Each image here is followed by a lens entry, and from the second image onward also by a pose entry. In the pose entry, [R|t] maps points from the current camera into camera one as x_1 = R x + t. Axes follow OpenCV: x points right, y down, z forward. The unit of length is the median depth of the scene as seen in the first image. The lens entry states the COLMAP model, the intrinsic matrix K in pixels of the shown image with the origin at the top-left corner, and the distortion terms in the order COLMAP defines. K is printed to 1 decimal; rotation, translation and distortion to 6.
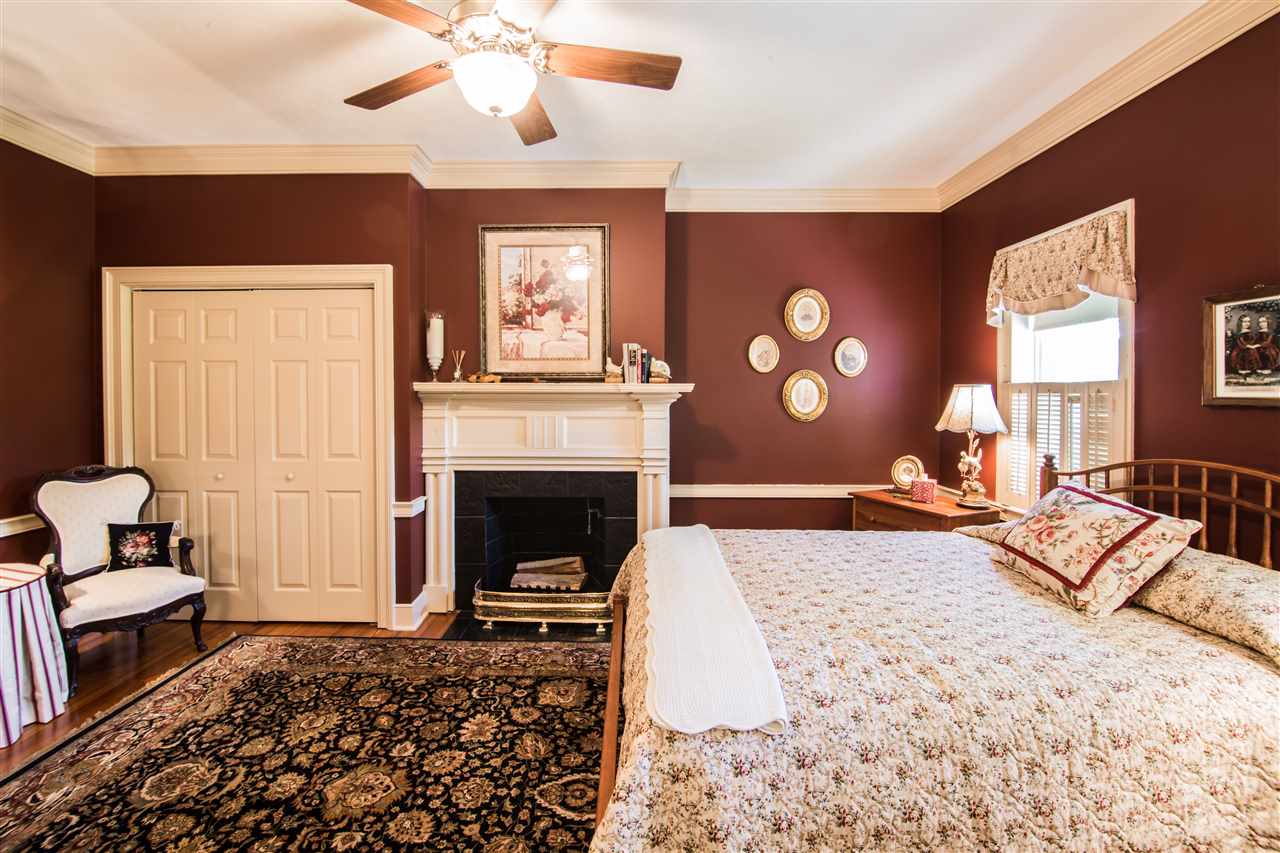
lens RADIAL K [[562.8, 0, 632.7], [0, 562.8, 397.0], [0, 0, 1]] dist [-0.001622, -0.011792]
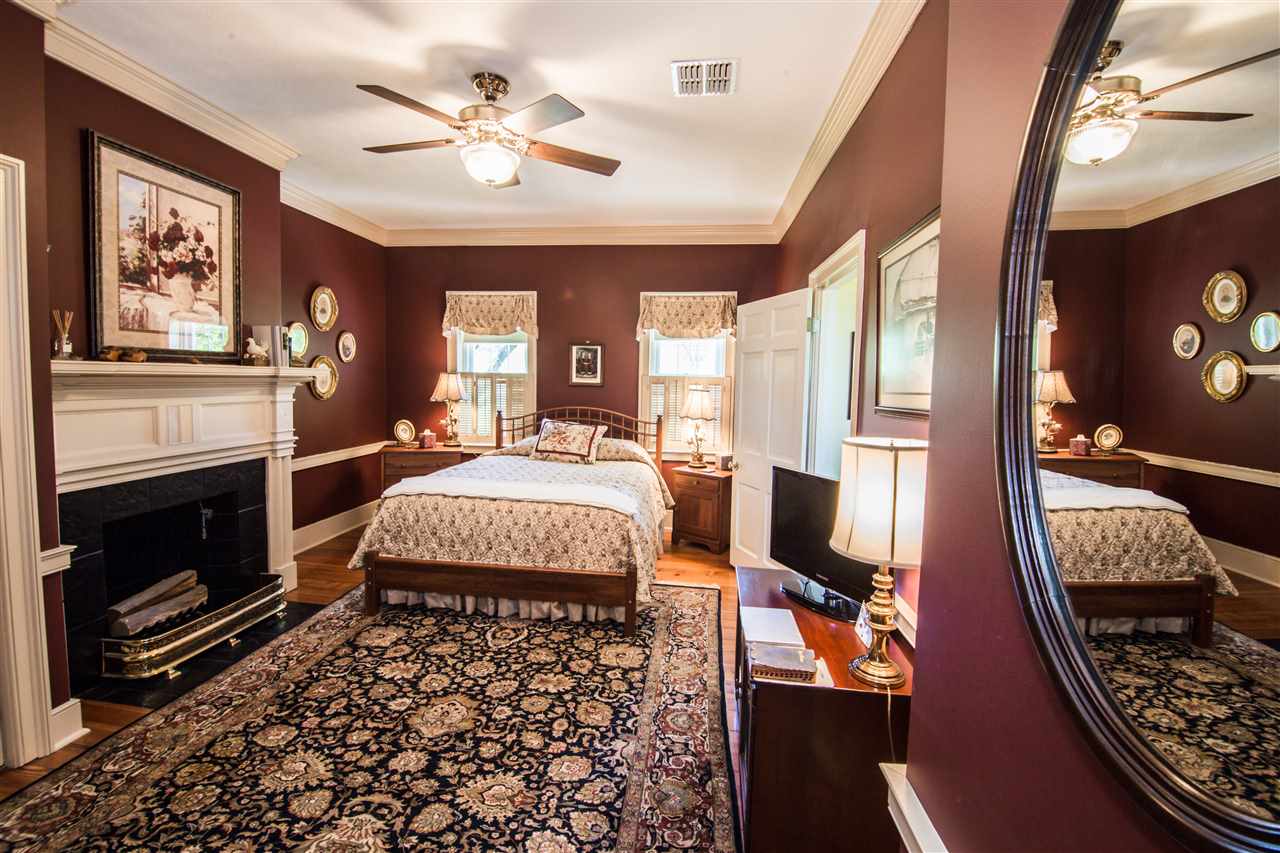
lens RADIAL K [[562.8, 0, 632.7], [0, 562.8, 397.0], [0, 0, 1]] dist [-0.001622, -0.011792]
pose [[0.091321, -0.033885, 0.995245, -1.107873], [-0.016431, 0.999234, 0.035528, -0.019707], [-0.995686, -0.019597, 0.090694, 0.344733]]
